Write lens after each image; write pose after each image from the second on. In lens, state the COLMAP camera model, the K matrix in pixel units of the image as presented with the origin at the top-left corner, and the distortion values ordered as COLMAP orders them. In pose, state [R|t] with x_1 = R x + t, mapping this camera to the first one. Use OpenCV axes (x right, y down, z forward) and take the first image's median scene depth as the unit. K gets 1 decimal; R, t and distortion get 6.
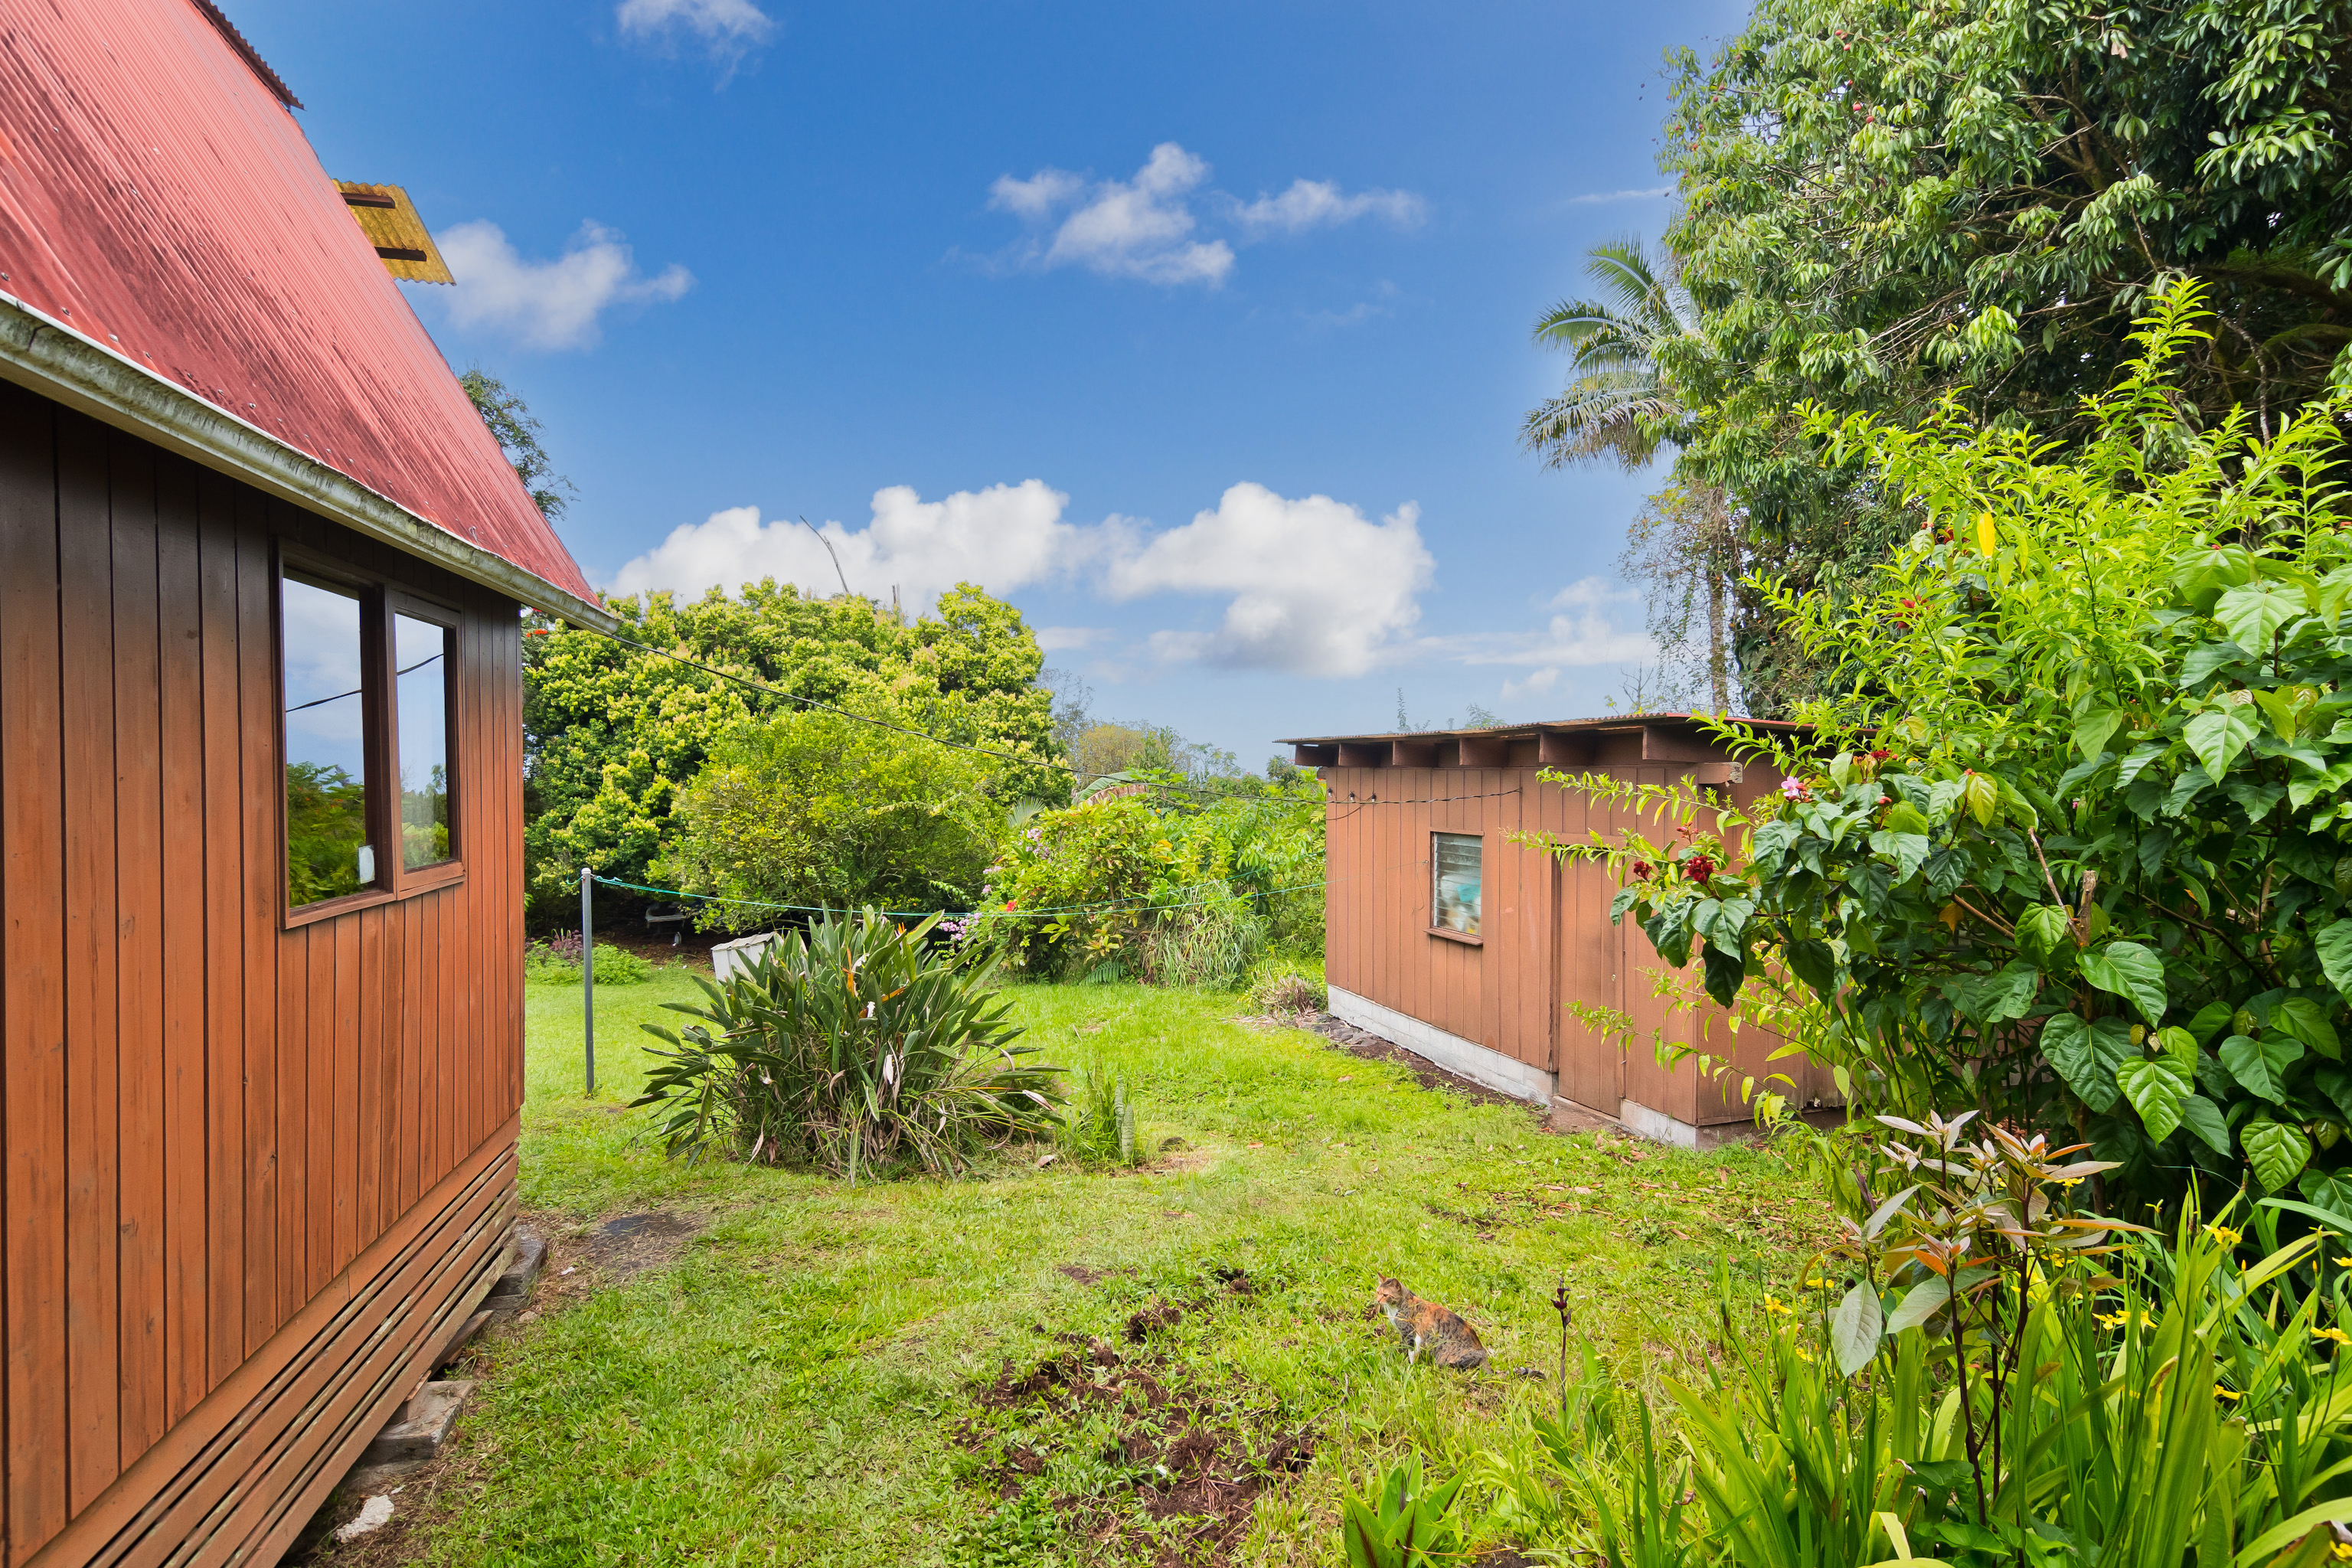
lens RADIAL K [[1237.9, 0, 1177.6], [0, 1237.9, 784.9], [0, 0, 1]] dist [0.001133, 0.000047]
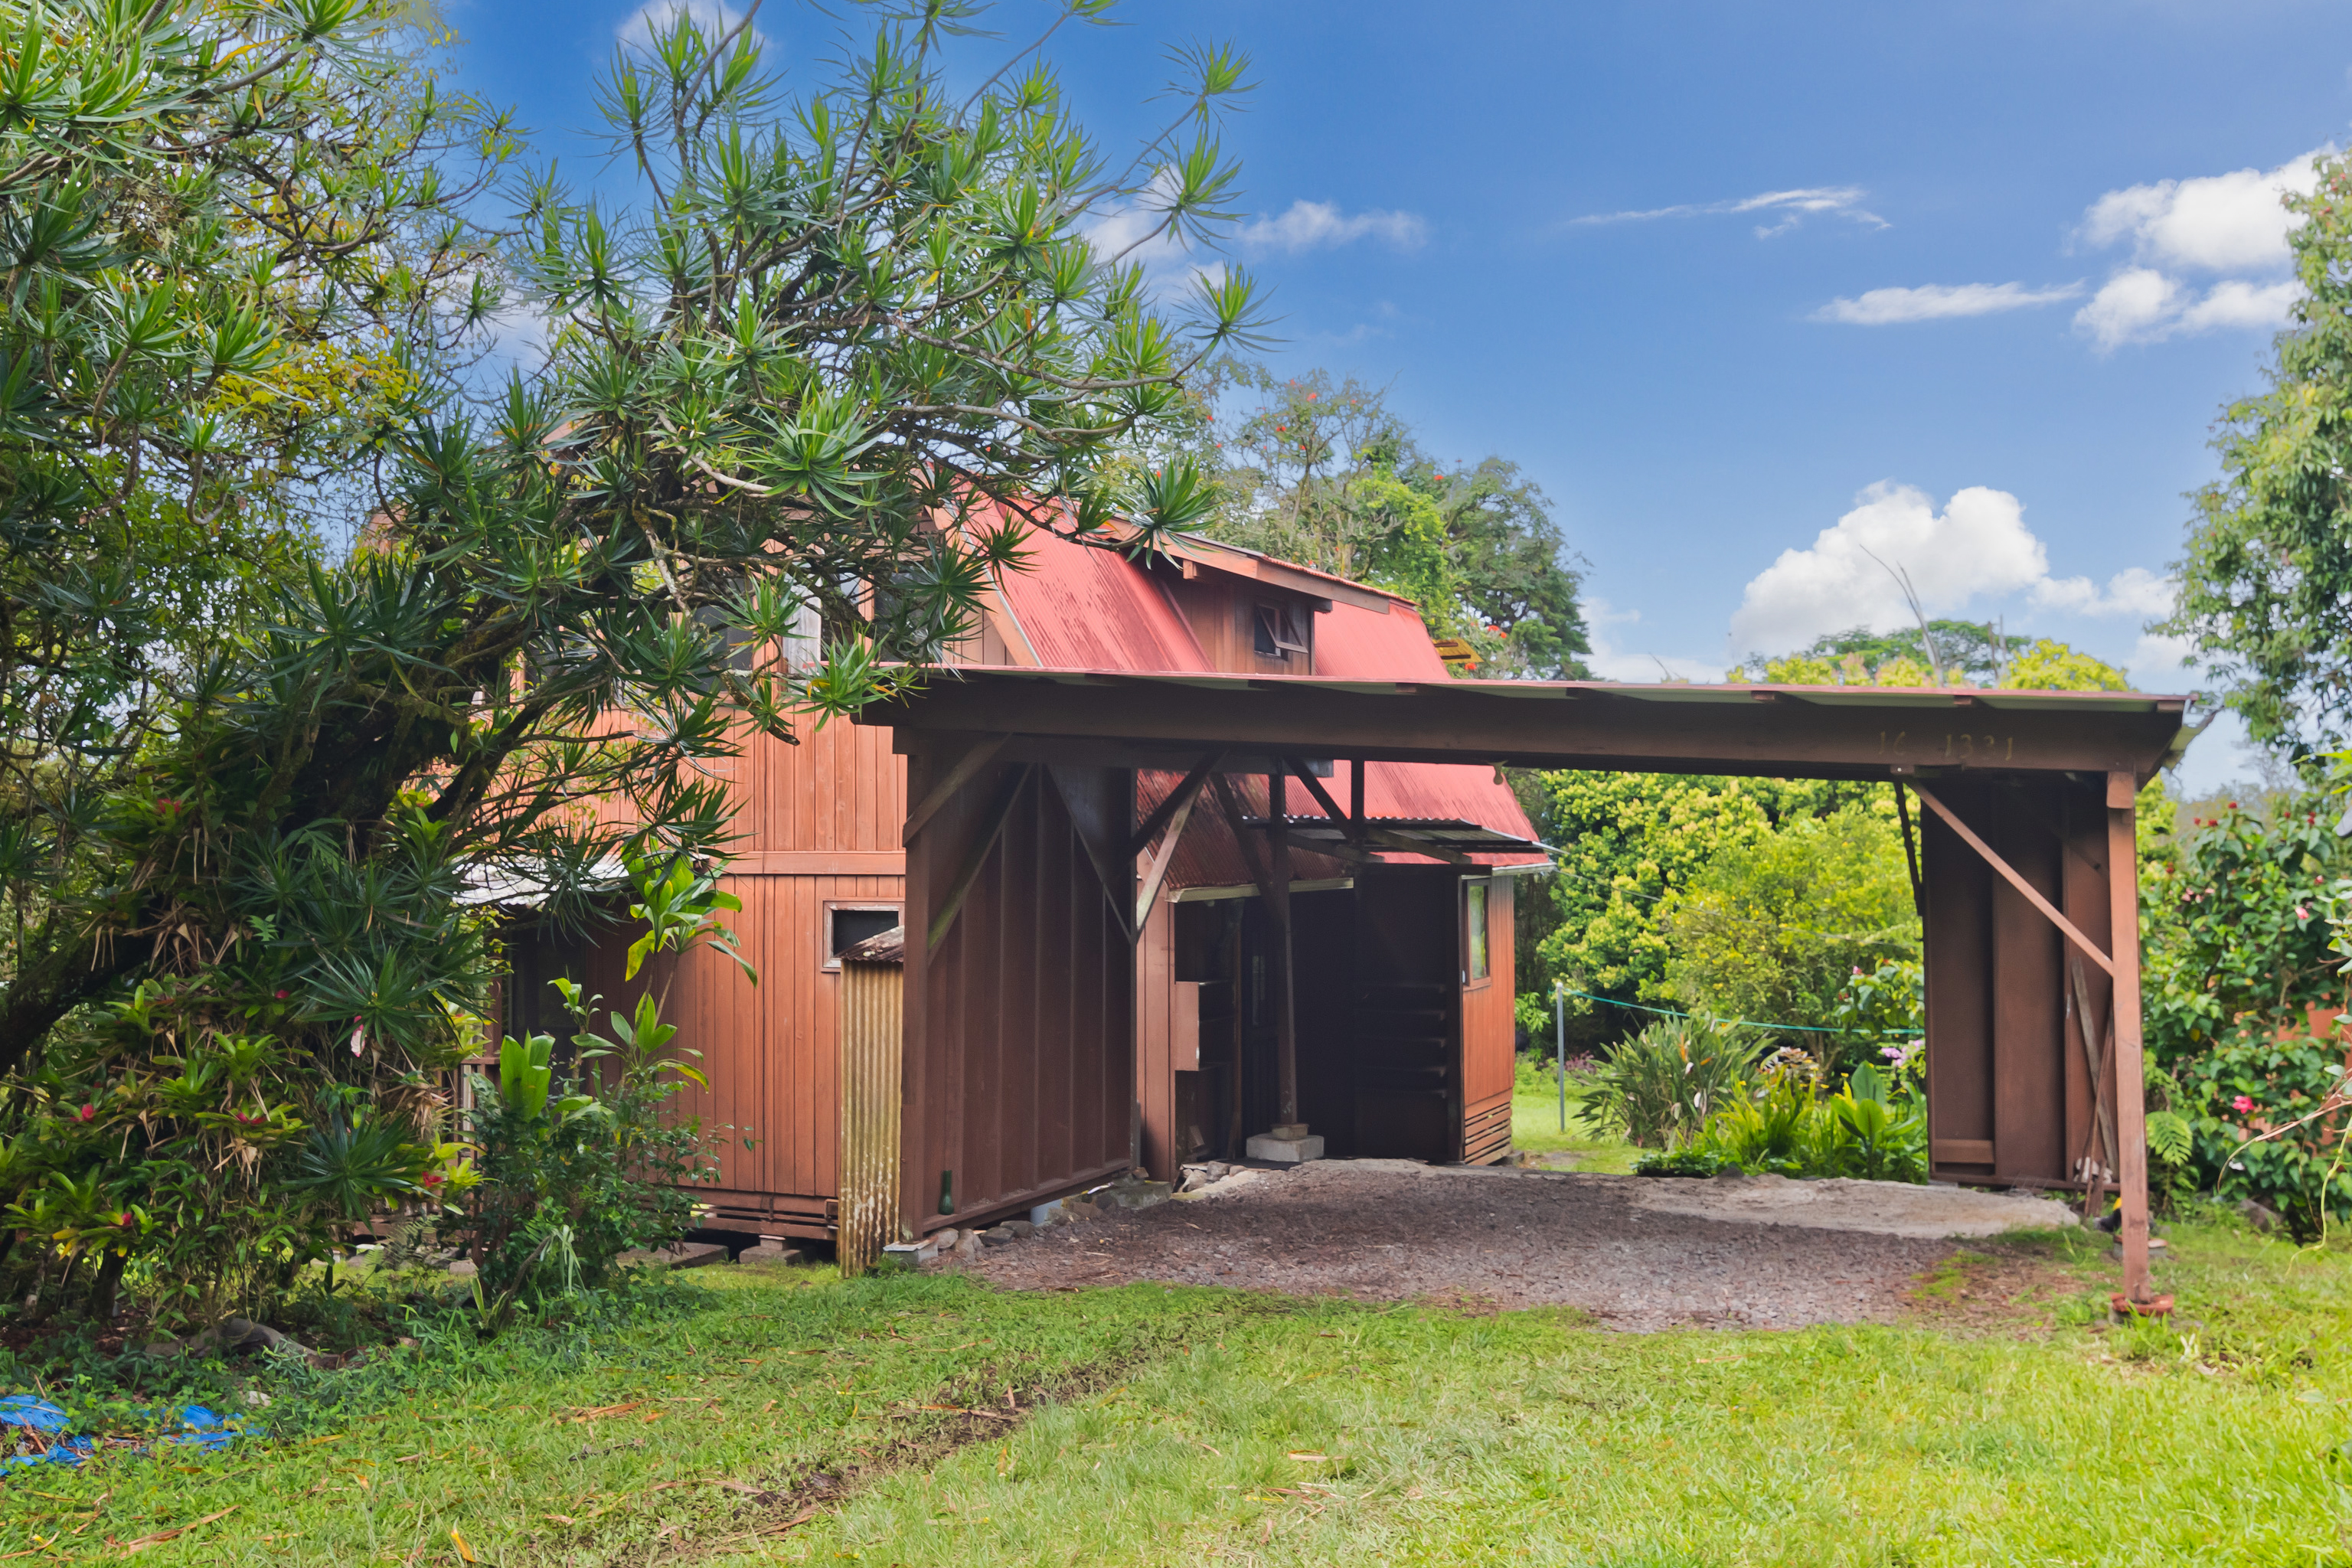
lens RADIAL K [[2180.5, 0, 1176.8], [0, 2180.5, 785.3], [0, 0, 1]] dist [-0.001238, 0.000000]
pose [[0.789395, -0.018866, -0.613596, 0.289550], [-0.000979, 0.999488, -0.031991, -0.032072], [0.613885, 0.025854, 0.788972, -0.509405]]
